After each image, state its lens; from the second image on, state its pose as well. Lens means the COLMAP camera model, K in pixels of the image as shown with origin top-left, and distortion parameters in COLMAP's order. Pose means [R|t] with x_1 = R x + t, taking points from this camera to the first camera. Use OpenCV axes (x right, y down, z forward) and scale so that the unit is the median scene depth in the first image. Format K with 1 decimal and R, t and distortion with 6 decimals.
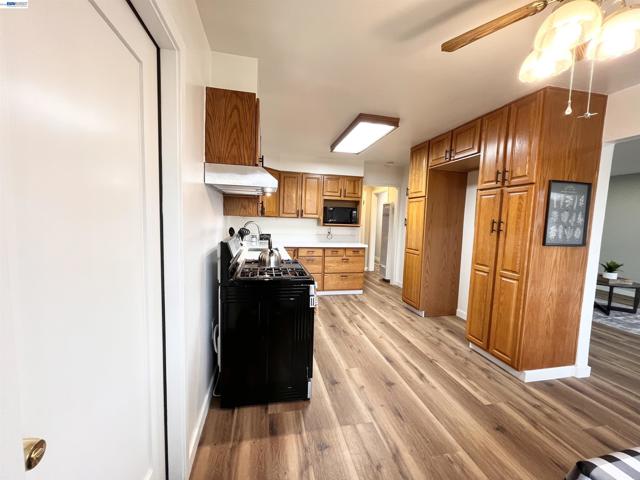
lens RADIAL K [[257.2, 0, 318.6], [0, 257.2, 239.9], [0, 0, 1]] dist [-0.002529, -0.000412]
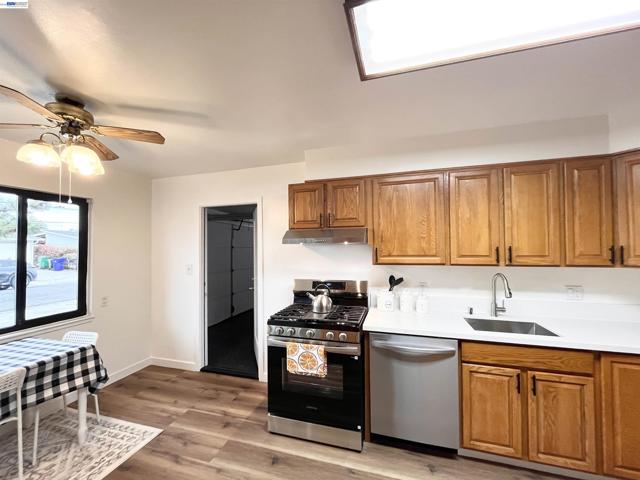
lens RADIAL K [[257.2, 0, 318.6], [0, 257.2, 239.9], [0, 0, 1]] dist [-0.002529, -0.000412]
pose [[-0.481330, -0.050739, -0.875070, 0.558942], [-0.076238, 0.996963, -0.015872, -0.127353], [0.873218, 0.059074, -0.483736, 1.074834]]
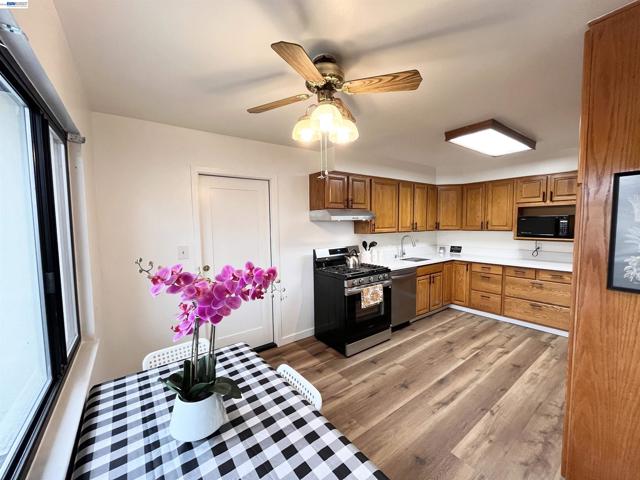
lens RADIAL K [[257.2, 0, 318.6], [0, 257.2, 239.9], [0, 0, 1]] dist [-0.002529, -0.000412]
pose [[0.405913, 0.021823, -0.913651, 0.811823], [-0.047380, 0.998873, 0.002809, -0.040777], [0.912683, 0.042149, 0.406489, 0.131439]]
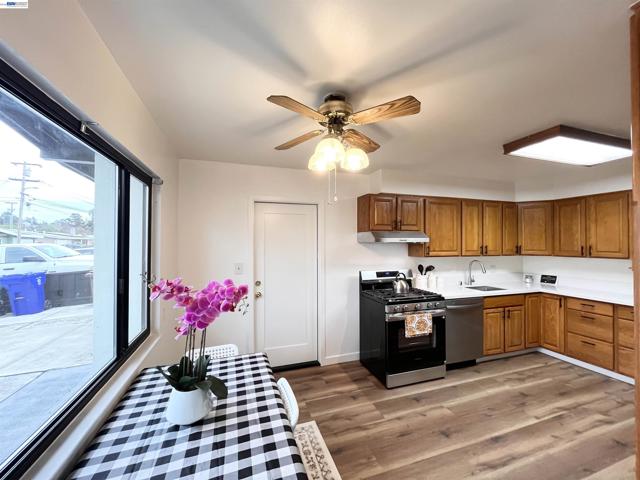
lens RADIAL K [[257.2, 0, 318.6], [0, 257.2, 239.9], [0, 0, 1]] dist [-0.002529, -0.000412]
pose [[0.103359, -0.046052, -0.993577, 0.879166], [-0.077785, 0.995494, -0.054233, -0.055880], [0.991598, 0.082891, 0.099311, 0.267426]]
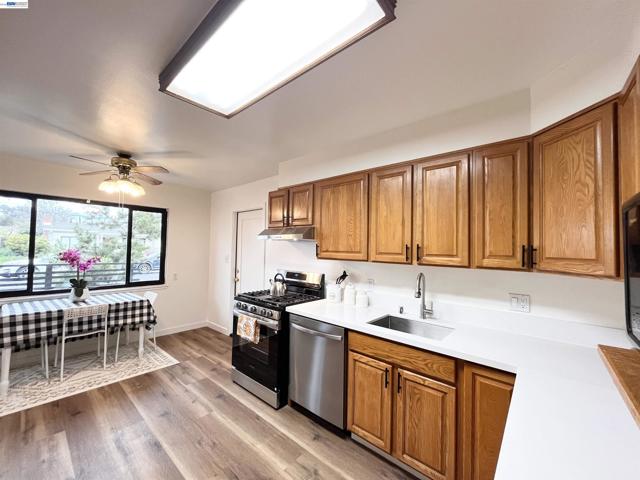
lens RADIAL K [[257.2, 0, 318.6], [0, 257.2, 239.9], [0, 0, 1]] dist [-0.002529, -0.000412]
pose [[-0.799747, -0.066934, -0.596594, 0.322236], [-0.094236, 0.995442, 0.014644, -0.155829], [0.592895, 0.067932, -0.802409, 1.552403]]
